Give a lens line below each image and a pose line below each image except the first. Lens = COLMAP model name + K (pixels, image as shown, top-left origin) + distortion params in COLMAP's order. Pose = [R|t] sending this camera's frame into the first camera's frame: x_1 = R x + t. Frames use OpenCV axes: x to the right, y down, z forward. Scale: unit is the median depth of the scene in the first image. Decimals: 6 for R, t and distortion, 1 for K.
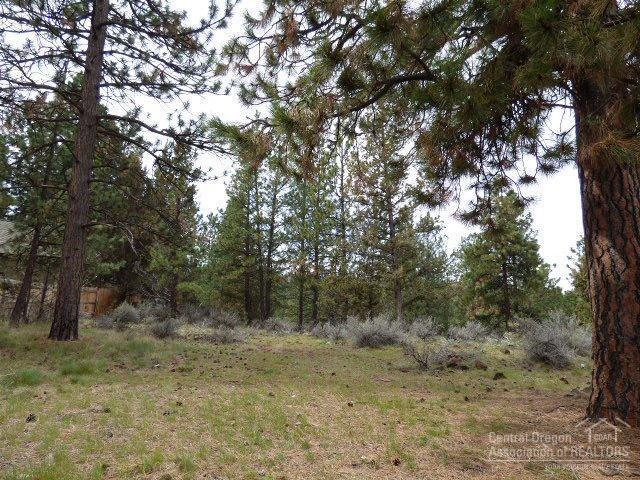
lens RADIAL K [[389.8, 0, 323.1], [0, 389.8, 241.0], [0, 0, 1]] dist [-0.016348, 0.003878]
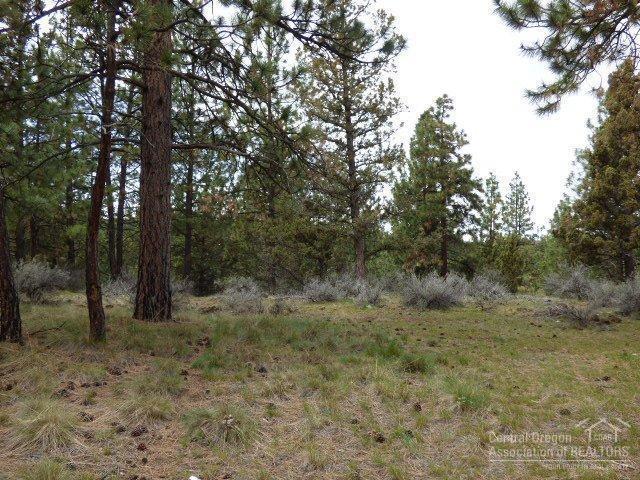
lens RADIAL K [[572.5, 0, 318.9], [0, 572.5, 243.7], [0, 0, 1]] dist [-0.014177, -0.021128]
pose [[0.901276, -0.002479, 0.433237, -0.352636], [-0.061580, 0.989098, 0.133767, -0.009401], [-0.428846, -0.147239, 0.891298, 0.014724]]
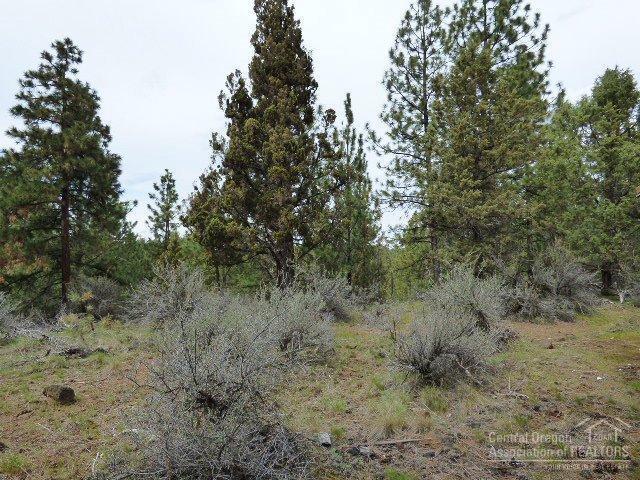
lens RADIAL K [[433.1, 0, 320.3], [0, 433.1, 242.0], [0, 0, 1]] dist [-0.019692, -0.004396]
pose [[0.559759, 0.006182, 0.828633, 0.151880], [-0.112062, 0.991351, 0.068304, 0.057123], [-0.821043, -0.131092, 0.555610, 0.330121]]
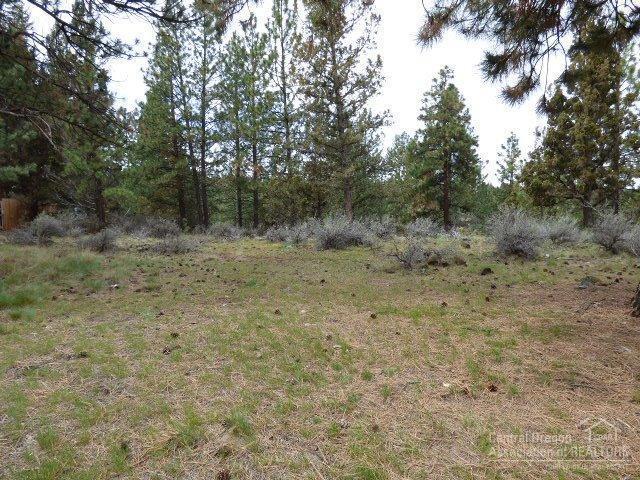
lens RADIAL K [[389.8, 0, 323.0], [0, 389.8, 240.5], [0, 0, 1]] dist [-0.016348, 0.003878]
pose [[0.983331, -0.052465, 0.174093, -0.041798], [0.007806, 0.968764, 0.247861, 0.007264], [-0.181660, -0.242370, 0.953025, 0.047755]]
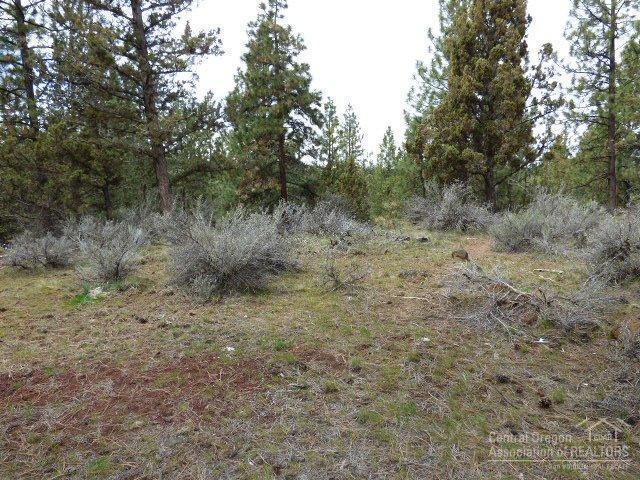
lens RADIAL K [[433.1, 0, 320.5], [0, 433.1, 241.1], [0, 0, 1]] dist [-0.019692, -0.004396]
pose [[0.746602, -0.124592, 0.653500, -0.051726], [-0.074706, 0.960392, 0.268451, 0.056805], [-0.661063, -0.249246, 0.707723, 0.358645]]
